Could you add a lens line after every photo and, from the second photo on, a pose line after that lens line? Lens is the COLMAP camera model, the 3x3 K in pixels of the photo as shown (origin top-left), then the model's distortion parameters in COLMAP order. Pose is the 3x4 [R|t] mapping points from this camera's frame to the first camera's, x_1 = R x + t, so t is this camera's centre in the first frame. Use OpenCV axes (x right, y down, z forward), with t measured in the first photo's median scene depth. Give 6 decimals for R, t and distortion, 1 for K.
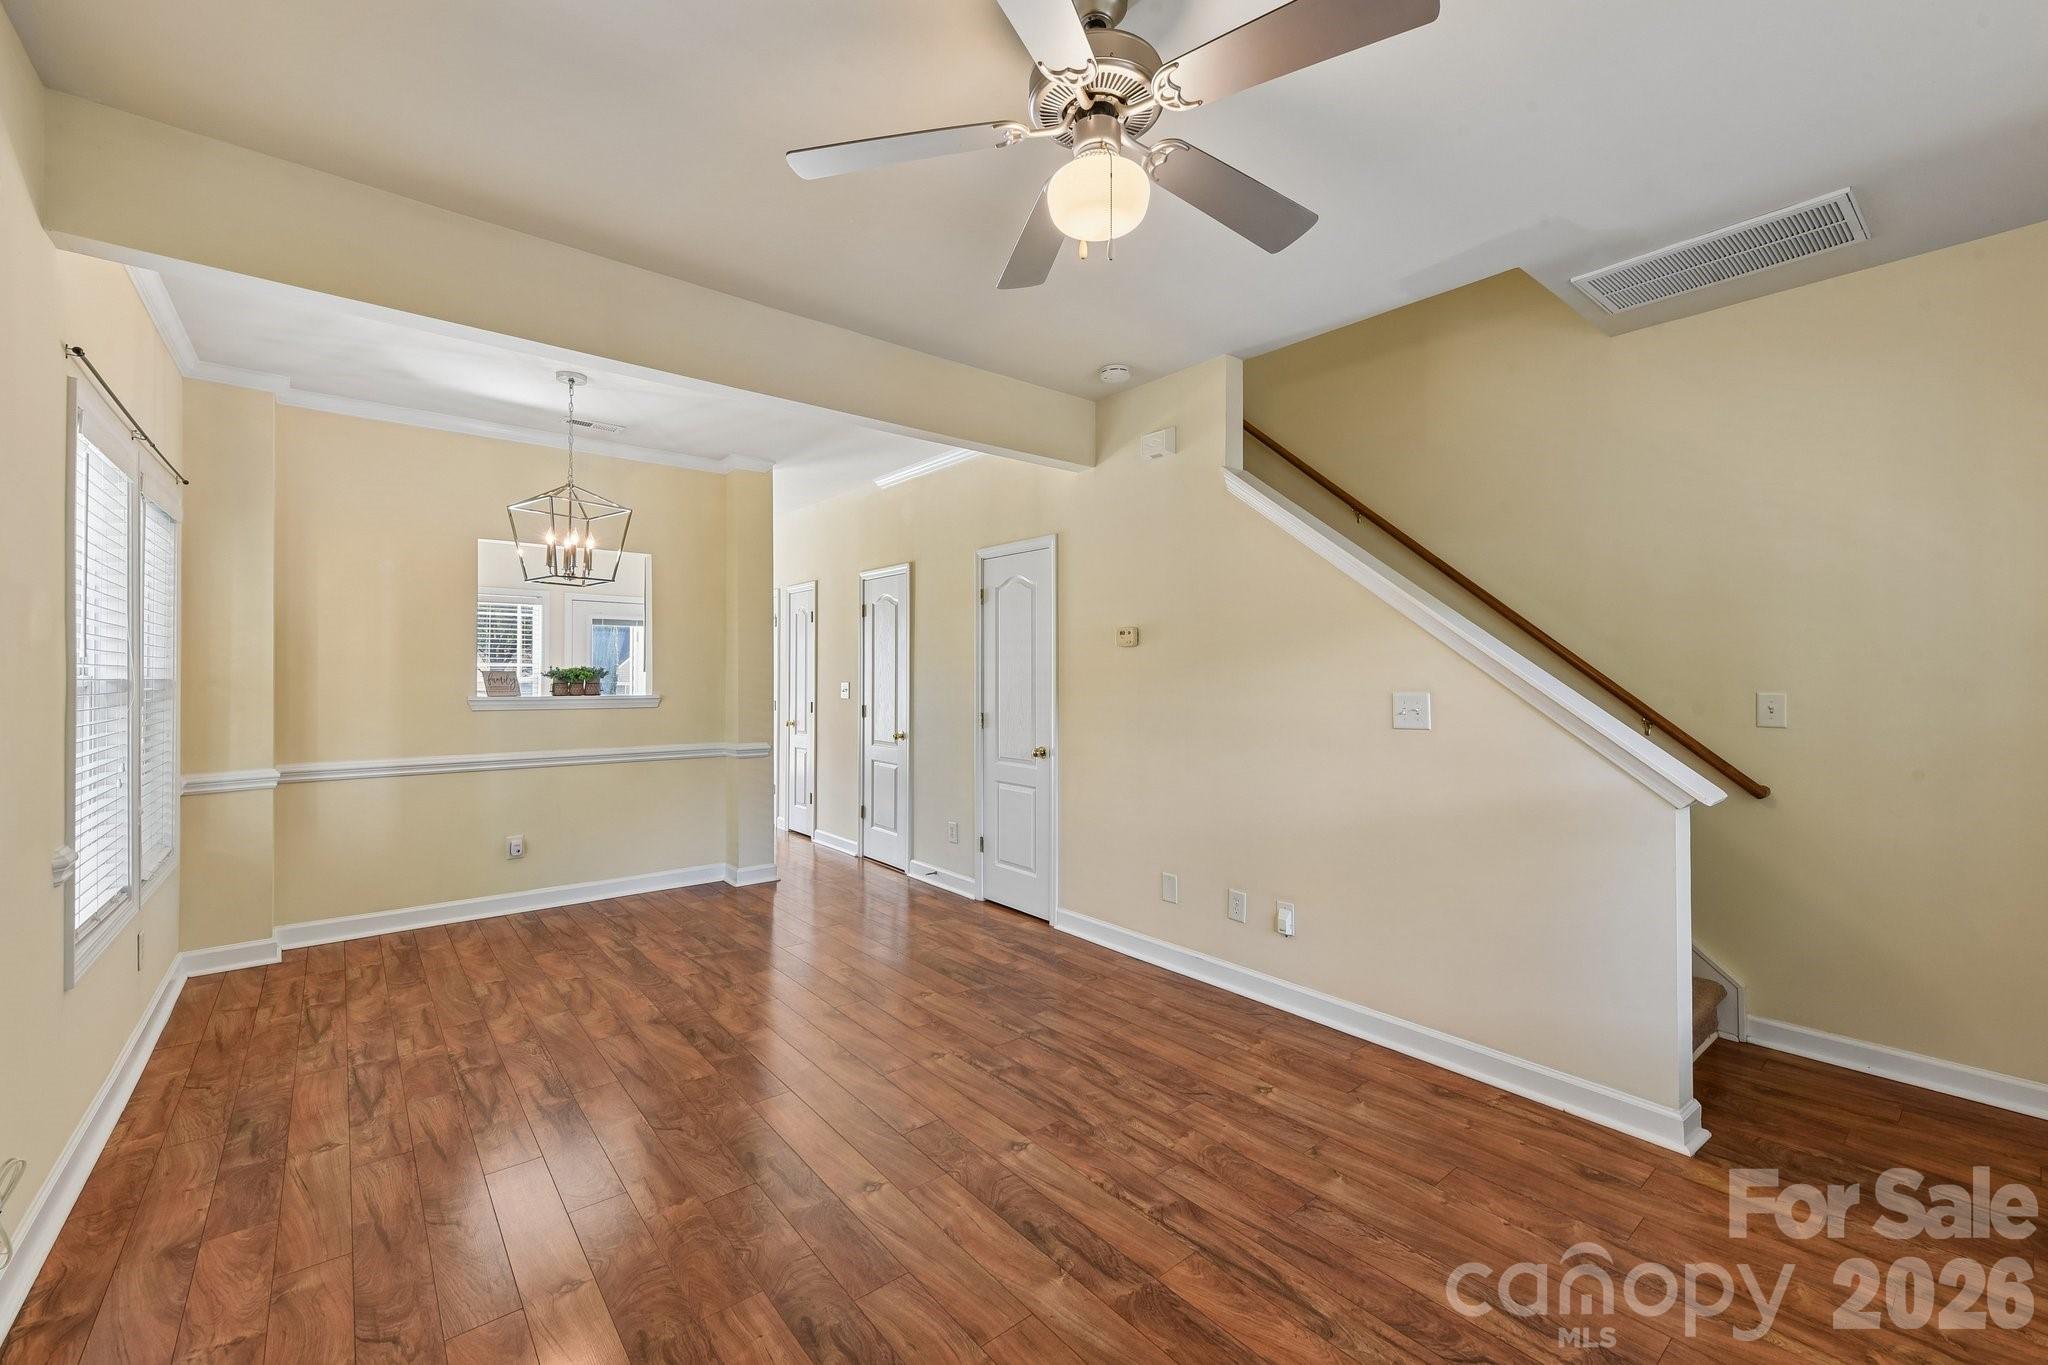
lens RADIAL K [[817.9, 0, 1028.0], [0, 817.9, 675.4], [0, 0, 1]] dist [0.011226, -0.000325]
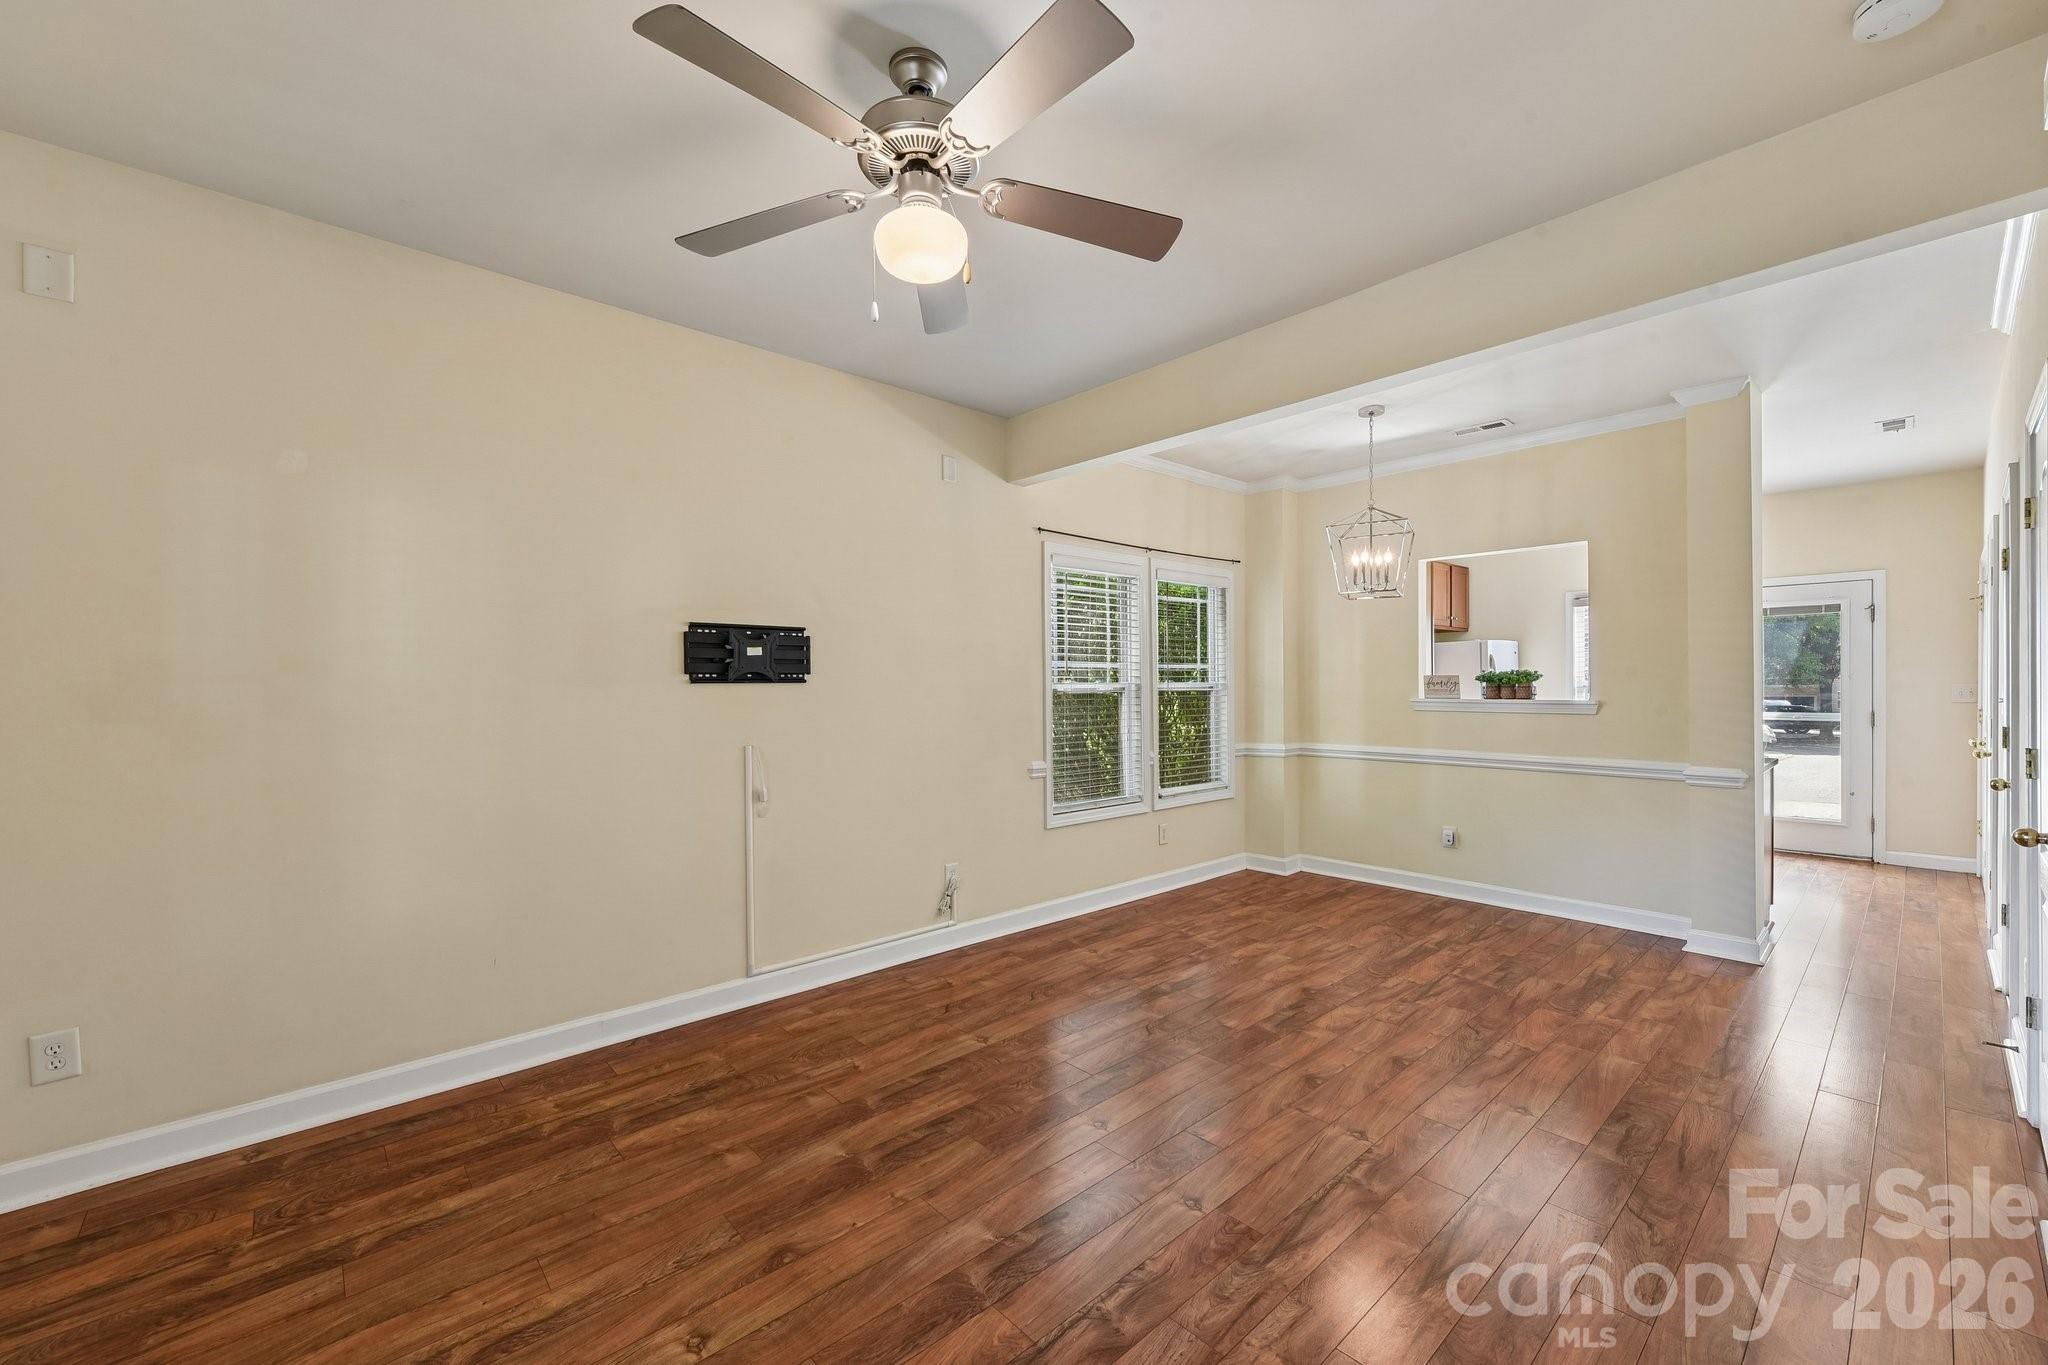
lens RADIAL K [[817.9, 0, 1028.6], [0, 817.9, 690.0], [0, 0, 1]] dist [0.011226, -0.000325]
pose [[0.051169, 0.004531, -0.998680, 0.574640], [0.007602, 0.999959, 0.004927, 0.006218], [0.998661, -0.007844, 0.051133, 0.516105]]
